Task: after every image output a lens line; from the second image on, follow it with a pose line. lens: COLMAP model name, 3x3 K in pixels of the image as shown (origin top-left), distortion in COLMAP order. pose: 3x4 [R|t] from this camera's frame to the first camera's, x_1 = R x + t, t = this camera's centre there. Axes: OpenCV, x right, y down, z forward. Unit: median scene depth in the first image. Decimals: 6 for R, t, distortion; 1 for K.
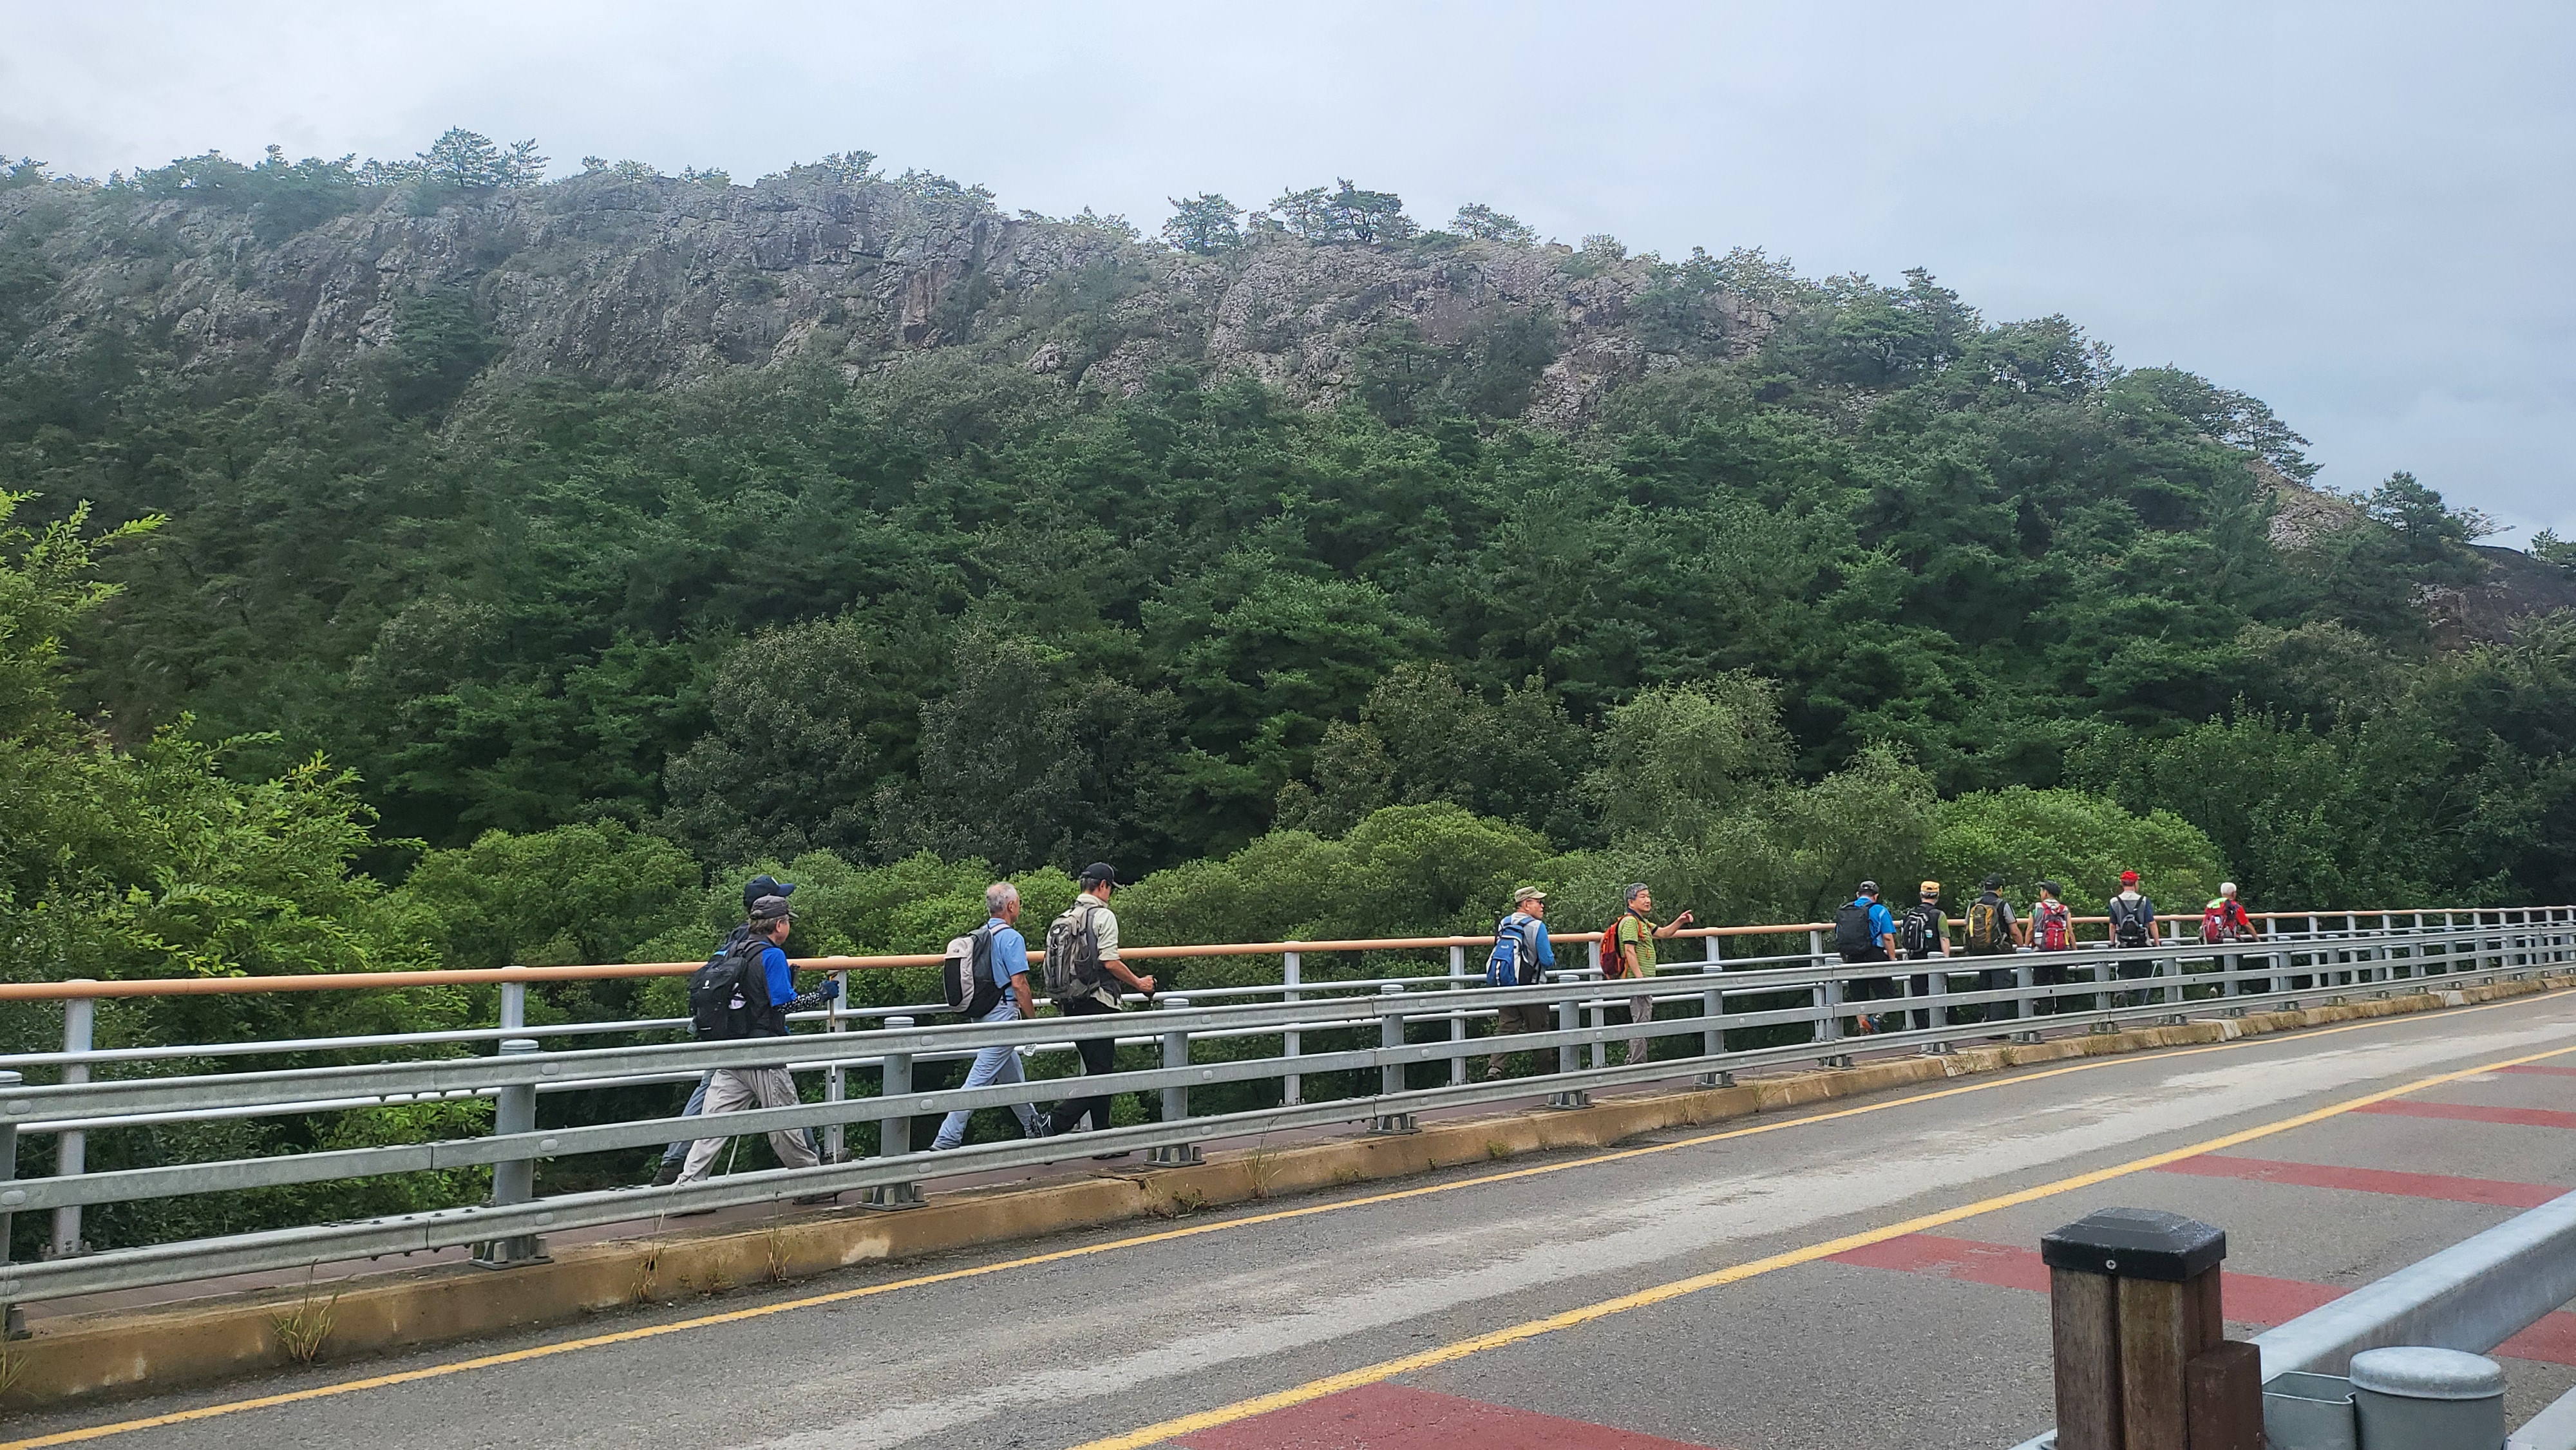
lens RADIAL K [[2041.2, 0, 1298.7], [0, 2041.2, 727.6], [0, 0, 1]] dist [0.040557, -0.052528]
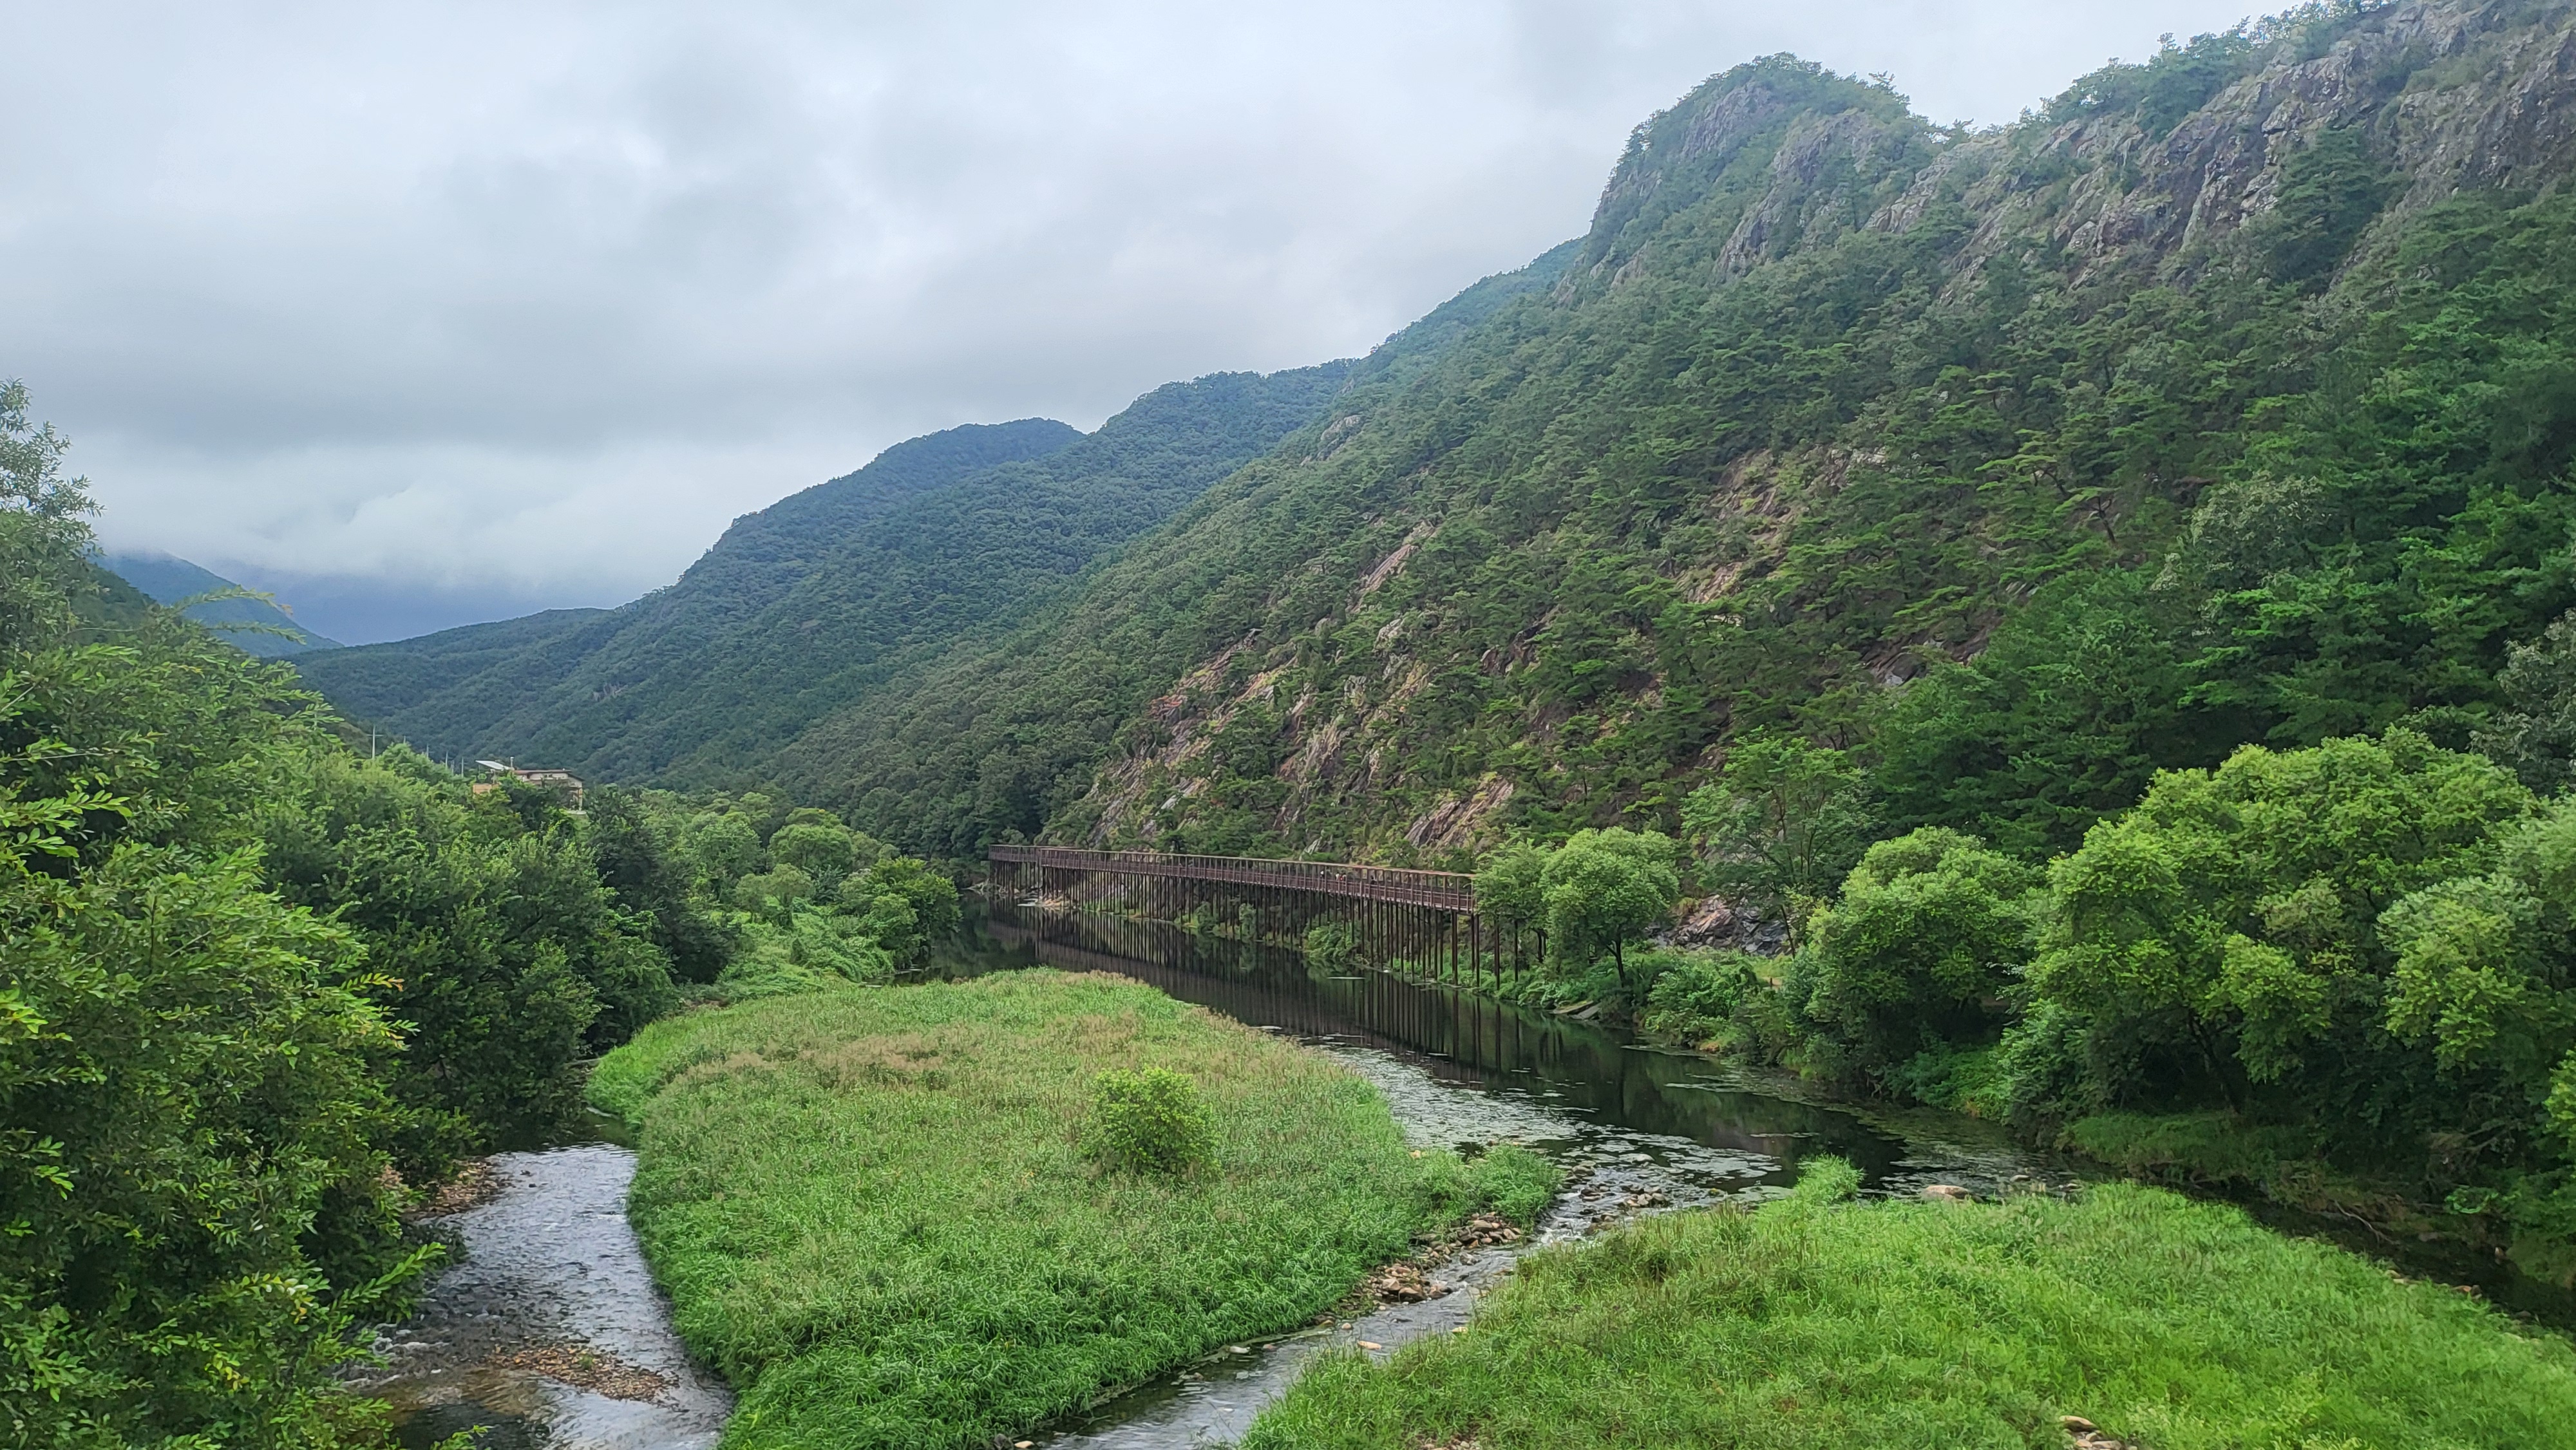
lens RADIAL K [[2041.2, 0, 1225.3], [0, 2041.2, 738.2], [0, 0, 1]] dist [0.040557, -0.052528]
pose [[0.587599, -0.014715, -0.809019, 0.011854], [0.046369, 0.998804, 0.015512, 0.008189], [0.807823, -0.046628, 0.587578, 0.105346]]
